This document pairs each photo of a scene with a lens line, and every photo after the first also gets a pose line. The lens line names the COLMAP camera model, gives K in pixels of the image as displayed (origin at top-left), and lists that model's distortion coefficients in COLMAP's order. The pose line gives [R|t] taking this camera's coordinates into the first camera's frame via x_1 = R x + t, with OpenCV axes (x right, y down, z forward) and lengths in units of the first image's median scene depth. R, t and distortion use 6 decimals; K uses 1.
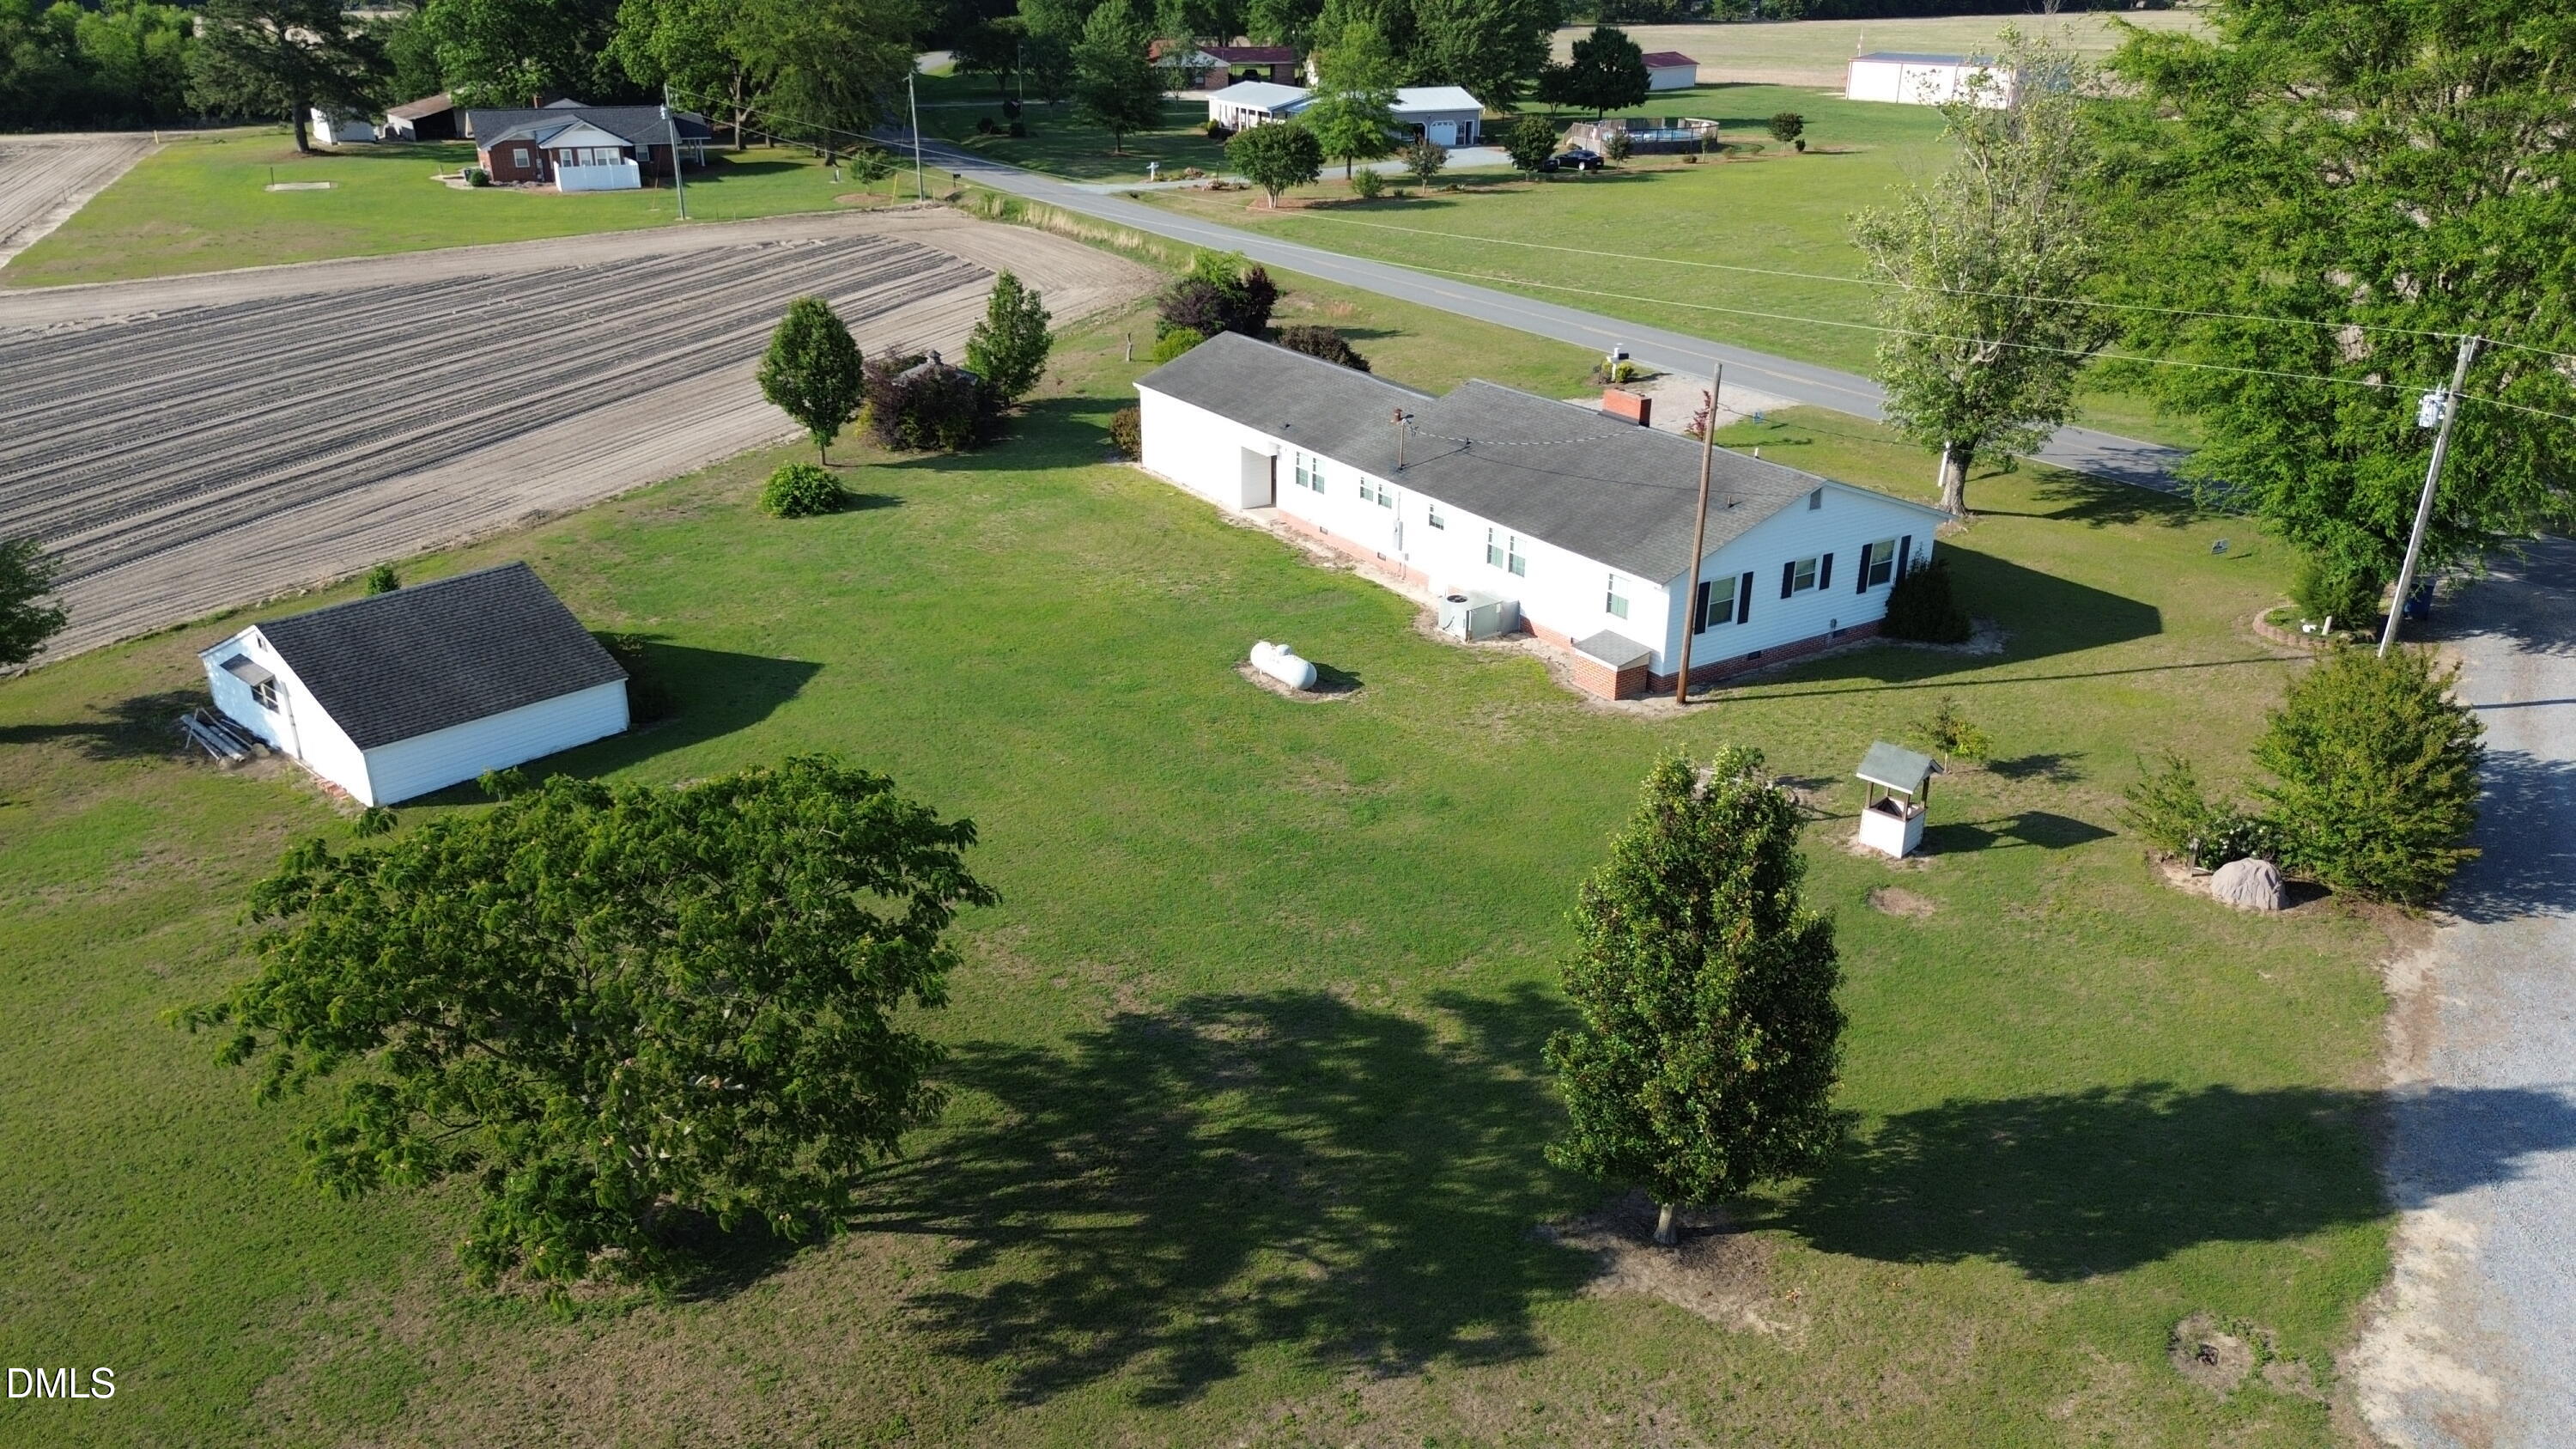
lens RADIAL K [[1846.8, 0, 1288.0], [0, 1846.8, 724.5], [0, 0, 1]] dist [0.069033, -0.065991]
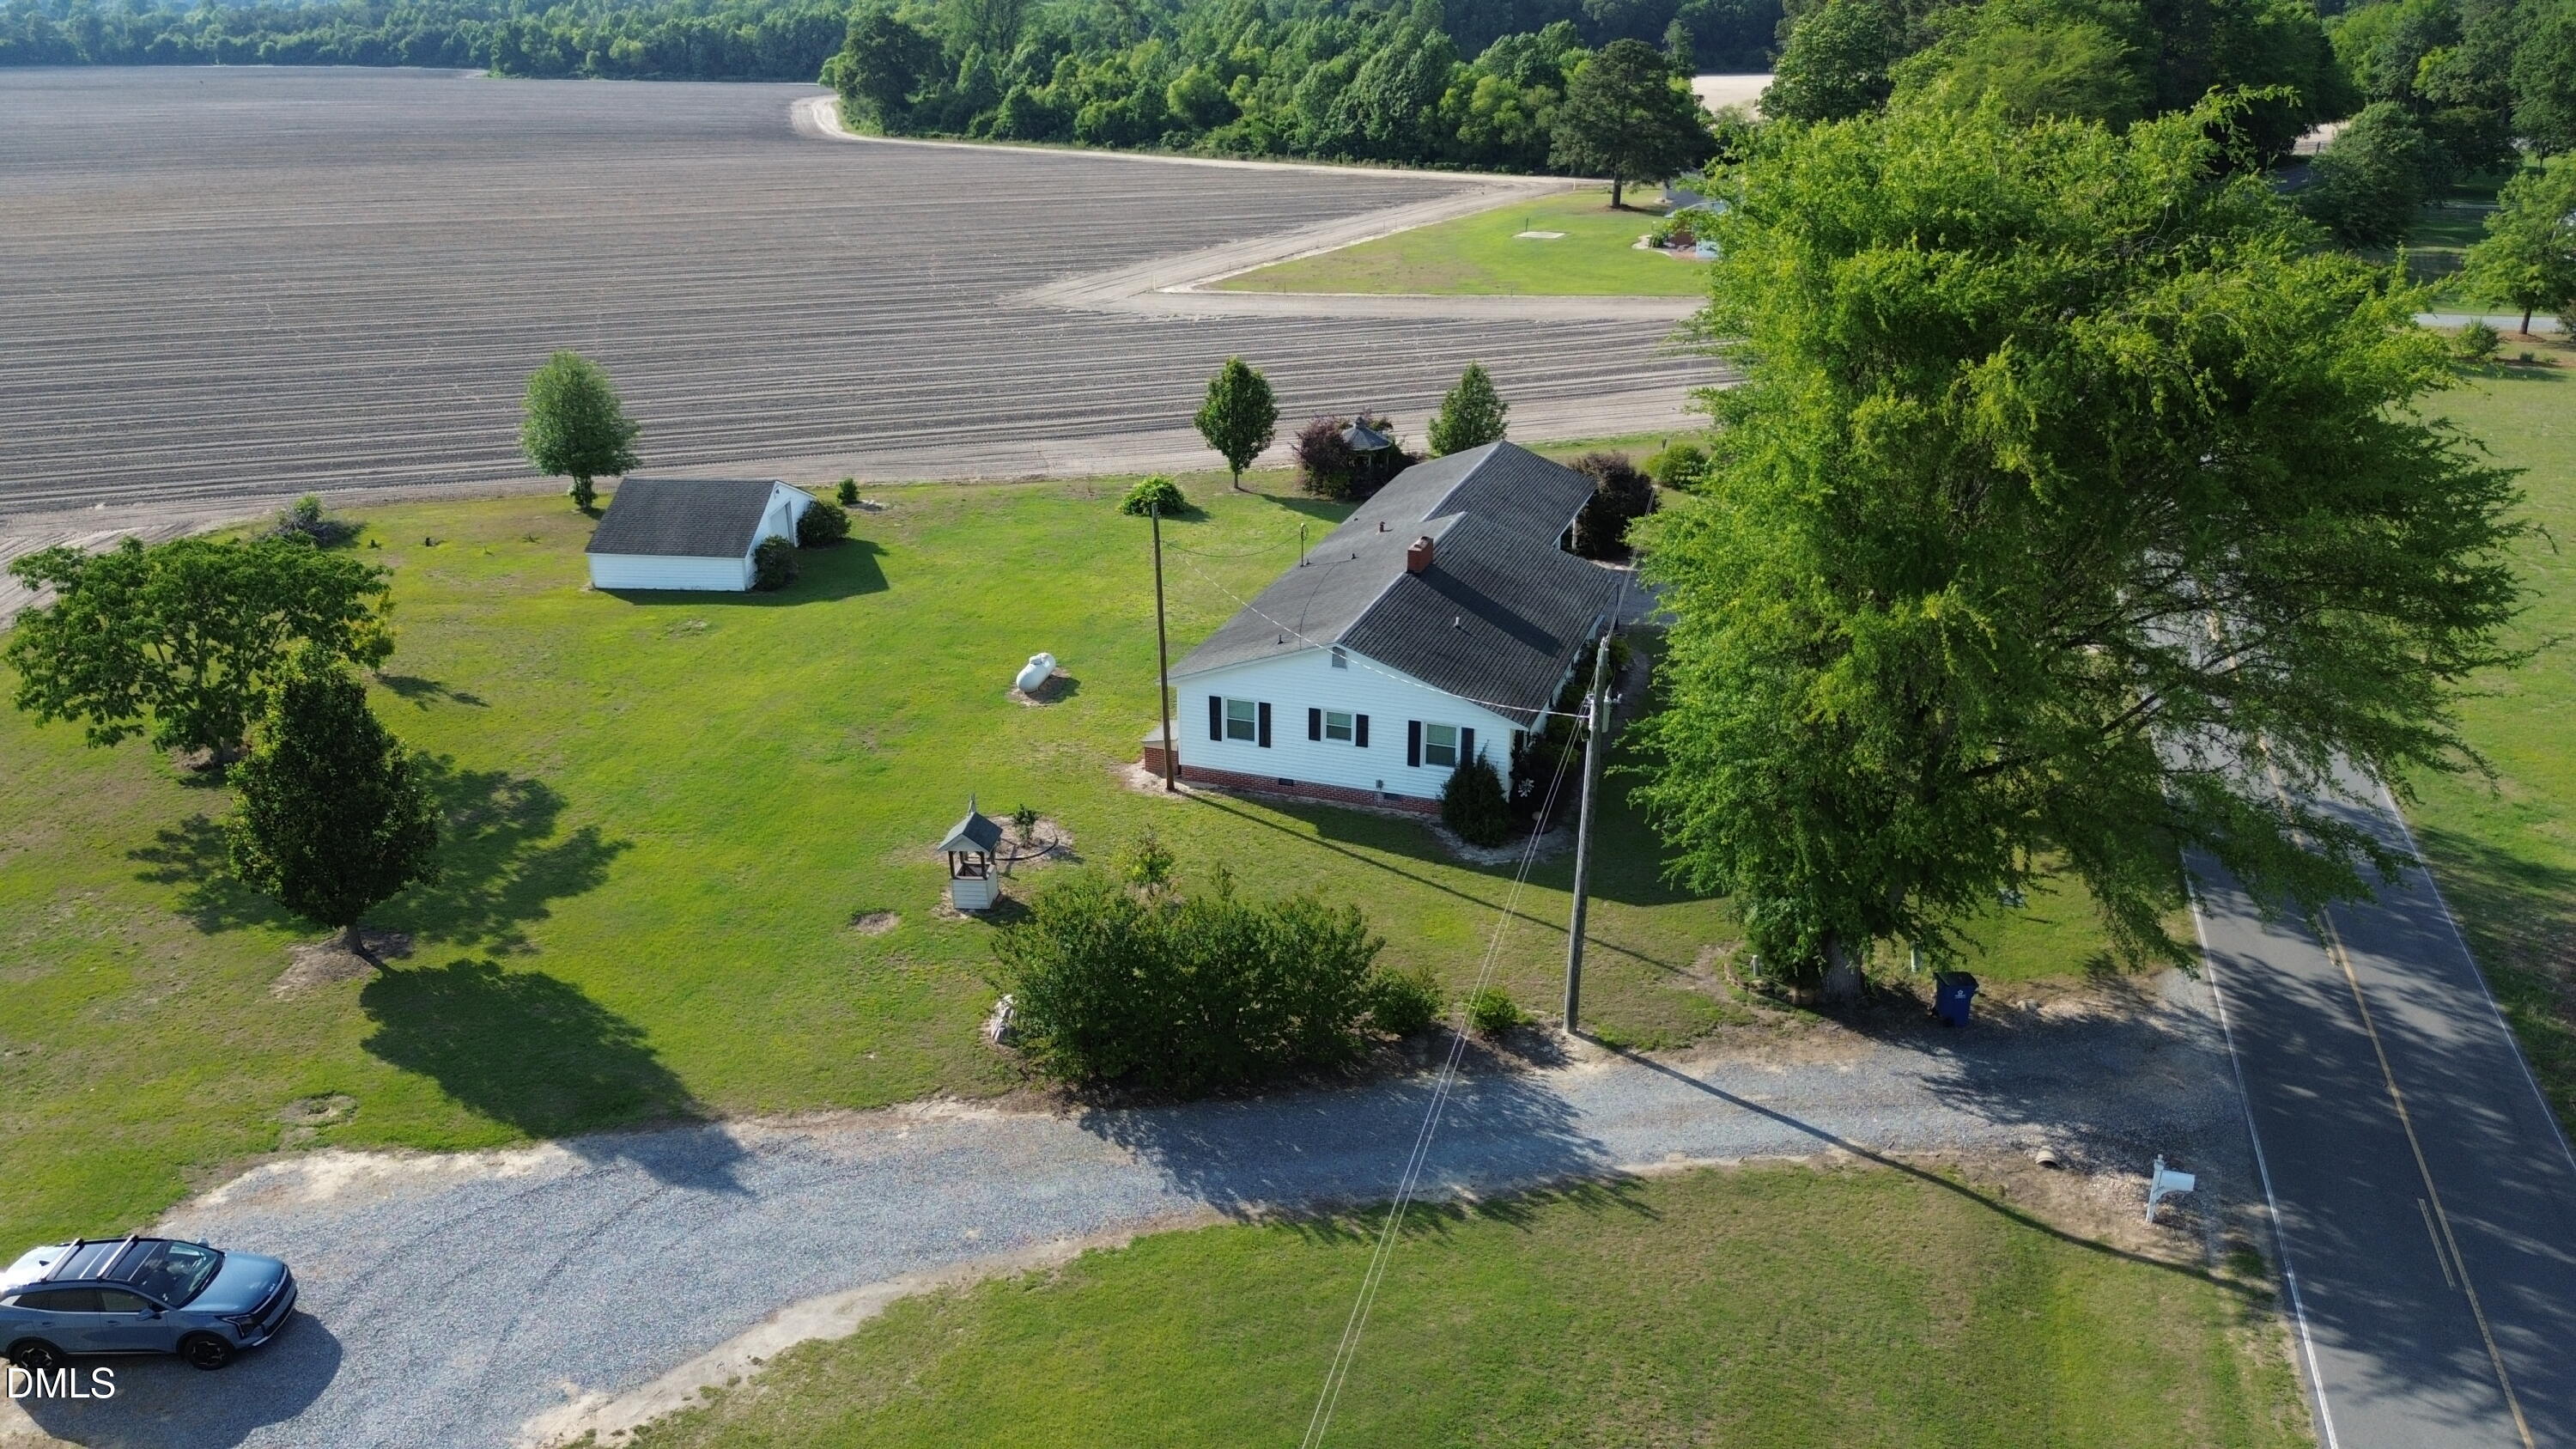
lens RADIAL K [[1846.8, 0, 1288.0], [0, 1846.8, 724.5], [0, 0, 1]] dist [0.069033, -0.065991]
pose [[0.619053, 0.287747, -0.730736, 1.004640], [-0.302360, 0.946061, 0.116388, -0.190177], [0.724811, 0.148895, 0.672666, 0.243586]]
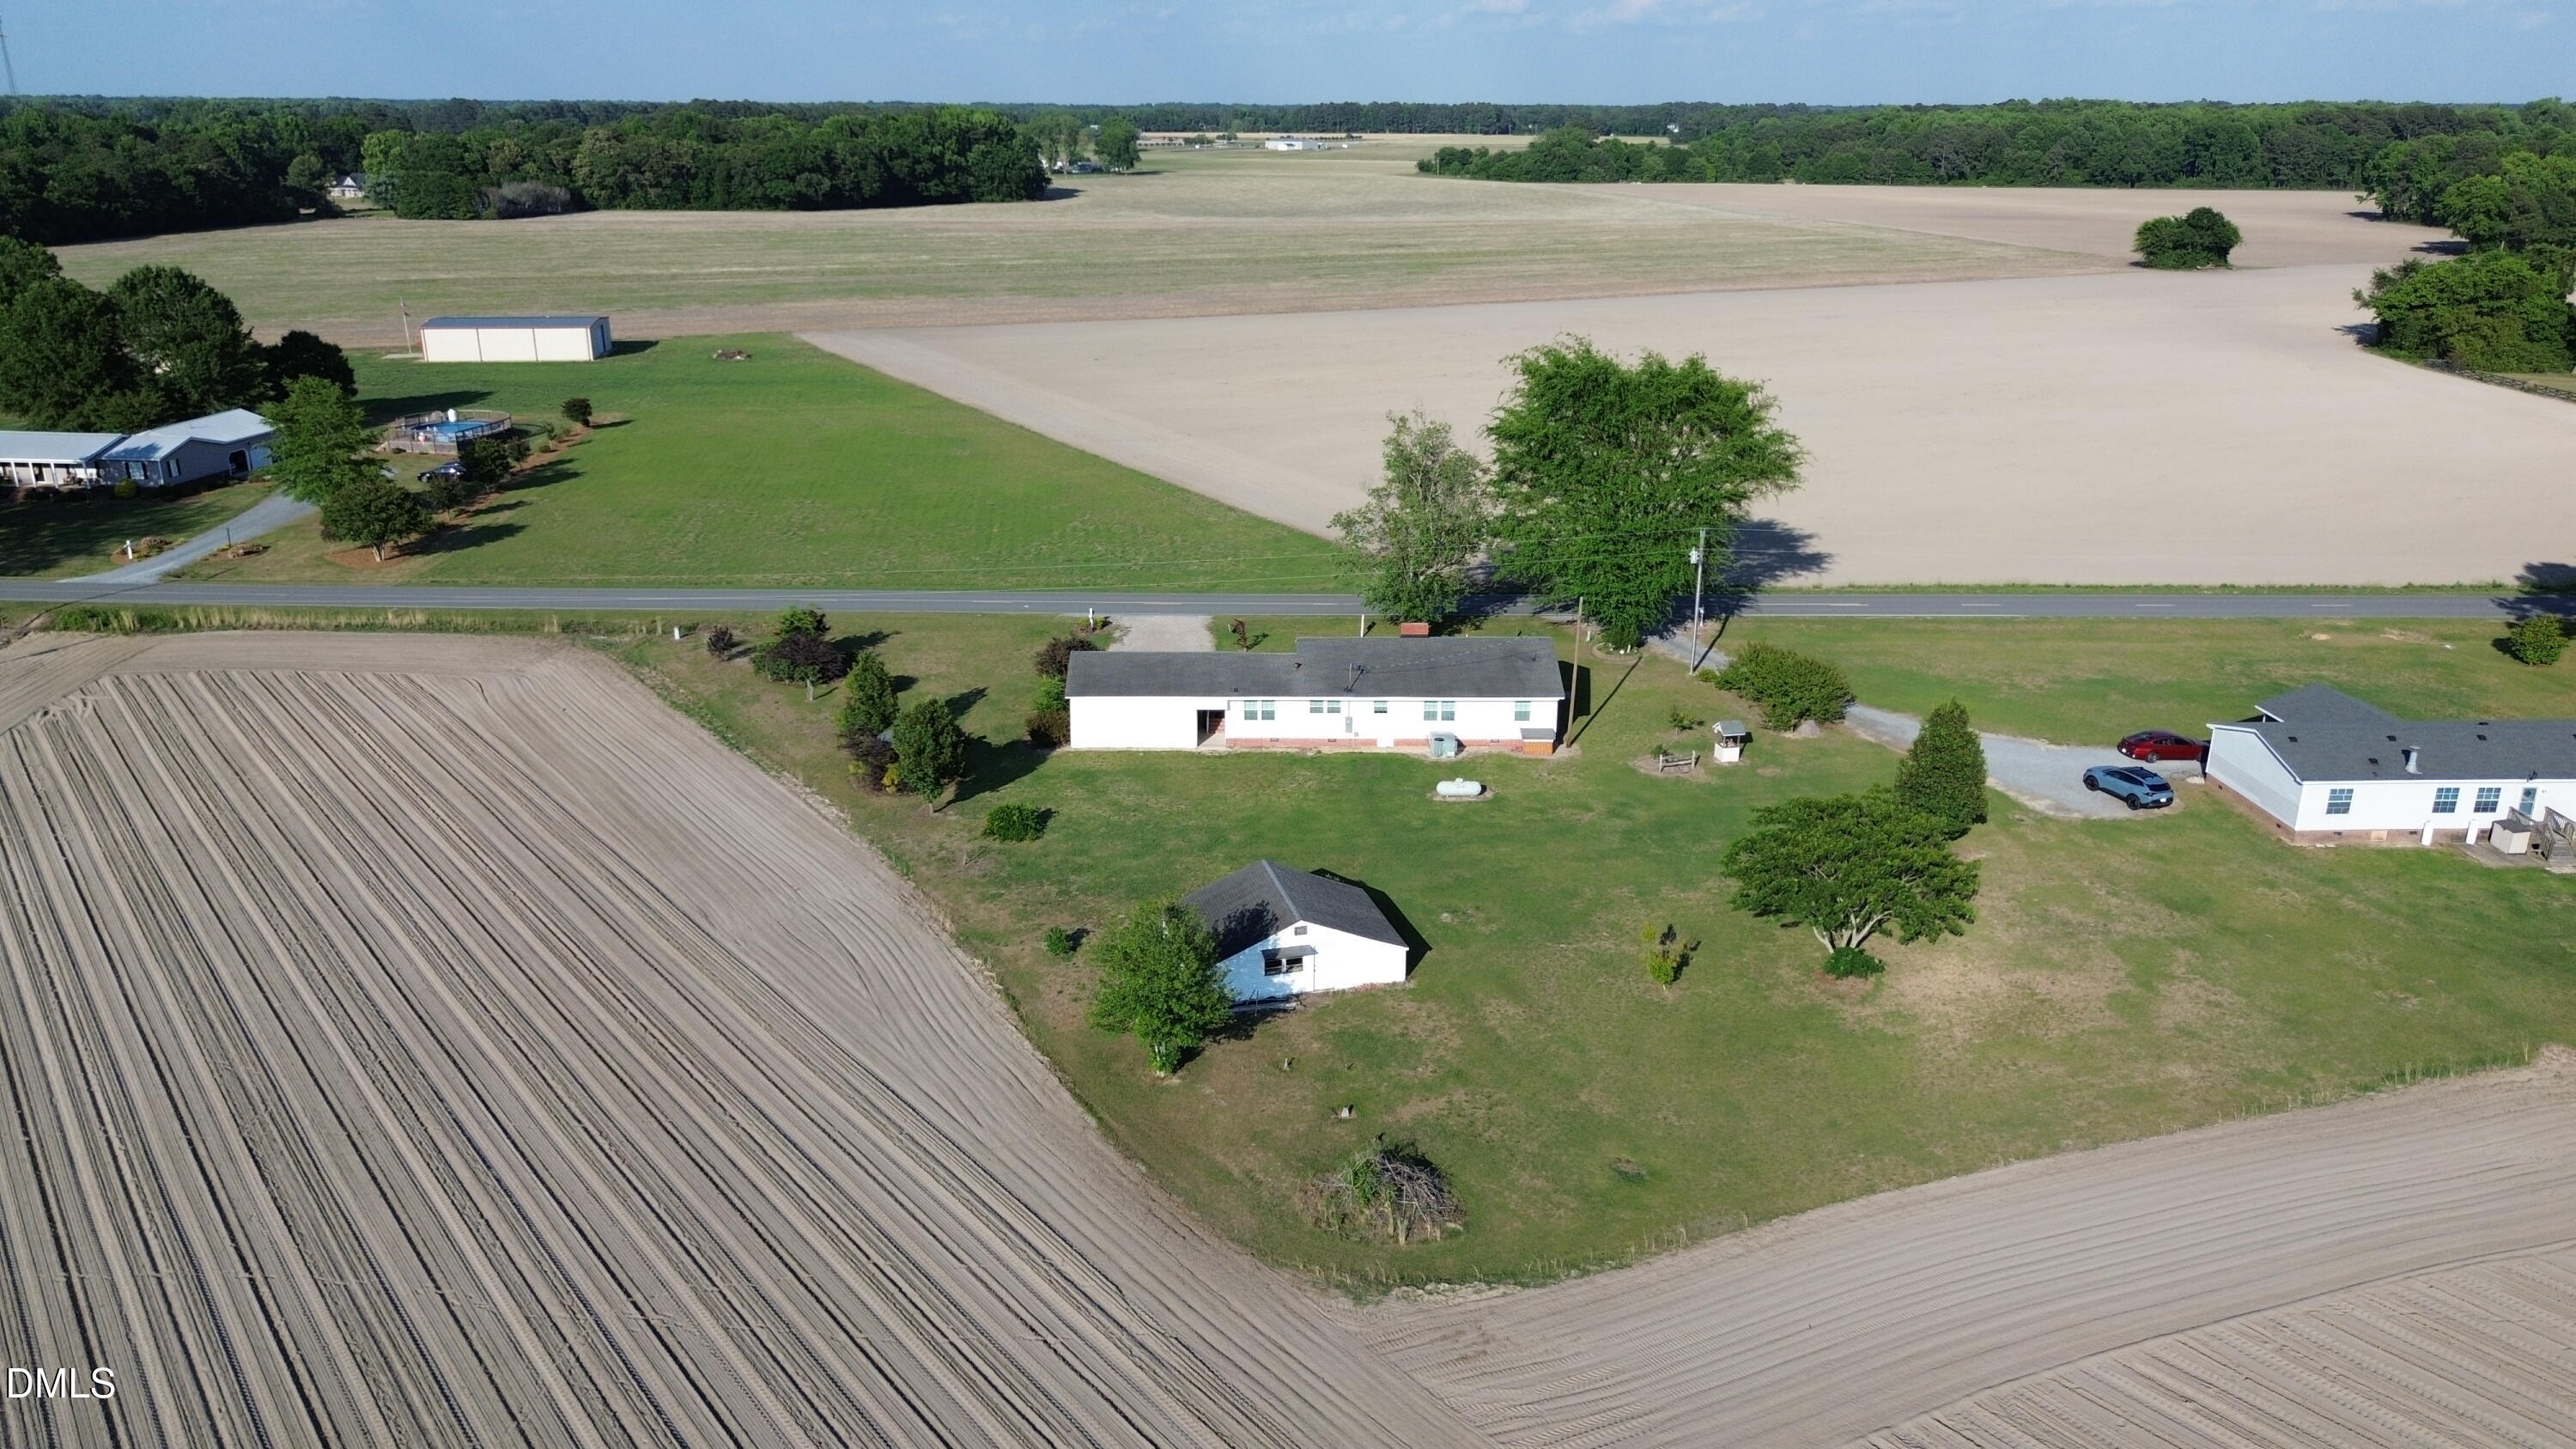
lens RADIAL K [[1846.8, 0, 1288.0], [0, 1846.8, 724.5], [0, 0, 1]] dist [0.069033, -0.065991]
pose [[0.522067, -0.266942, 0.810054, -1.568154], [0.322806, 0.940949, 0.102034, -0.334121], [-0.789457, 0.208222, 0.577409, -0.001516]]
